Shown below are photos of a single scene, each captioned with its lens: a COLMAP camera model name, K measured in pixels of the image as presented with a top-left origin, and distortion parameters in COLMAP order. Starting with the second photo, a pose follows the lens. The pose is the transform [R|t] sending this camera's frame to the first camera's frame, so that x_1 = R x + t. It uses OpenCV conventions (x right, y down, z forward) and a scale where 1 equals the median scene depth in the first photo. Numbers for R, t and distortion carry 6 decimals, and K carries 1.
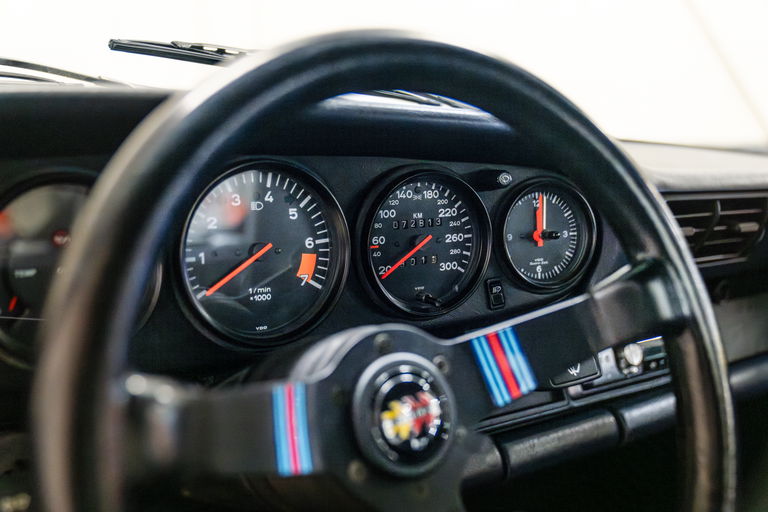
lens RADIAL K [[780.5, 0, 384.3], [0, 780.5, 246.2], [0, 0, 1]] dist [-0.002591, 0.020126]
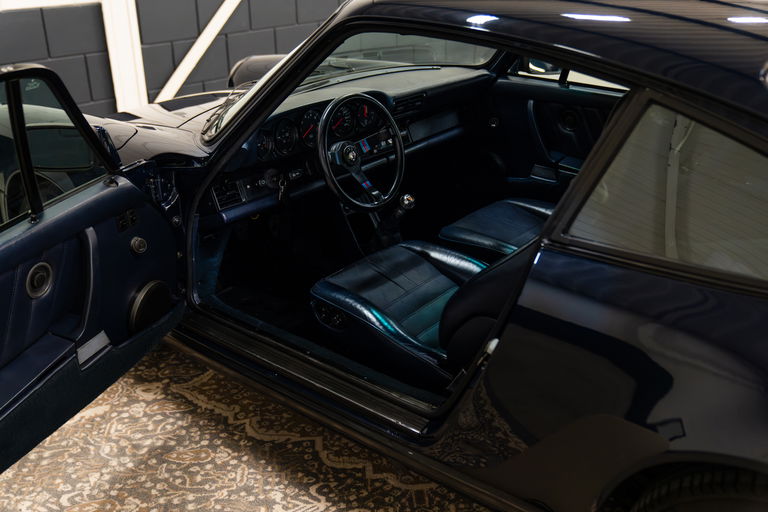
lens RADIAL K [[780.5, 0, 384.3], [0, 780.5, 246.2], [0, 0, 1]] dist [-0.002591, 0.020126]
pose [[0.960534, -0.128491, 0.246706, -0.904891], [0.059234, 0.961058, 0.269923, -0.503018], [-0.271782, -0.244657, 0.930740, -3.378638]]
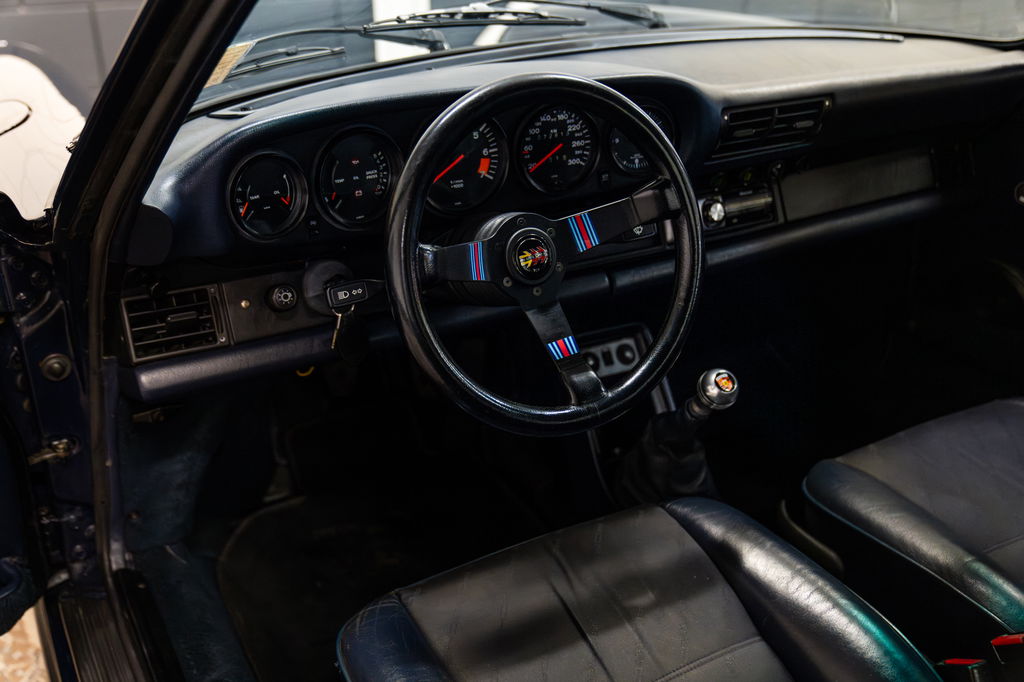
lens RADIAL K [[1040.6, 0, 512.4], [0, 1040.6, 328.0], [0, 0, 1]] dist [-0.002591, 0.020126]
pose [[0.996995, 0.026610, -0.072757, 0.127574], [-0.004034, 0.955717, 0.294258, -0.287559], [0.077365, -0.293080, 0.952953, -1.173670]]
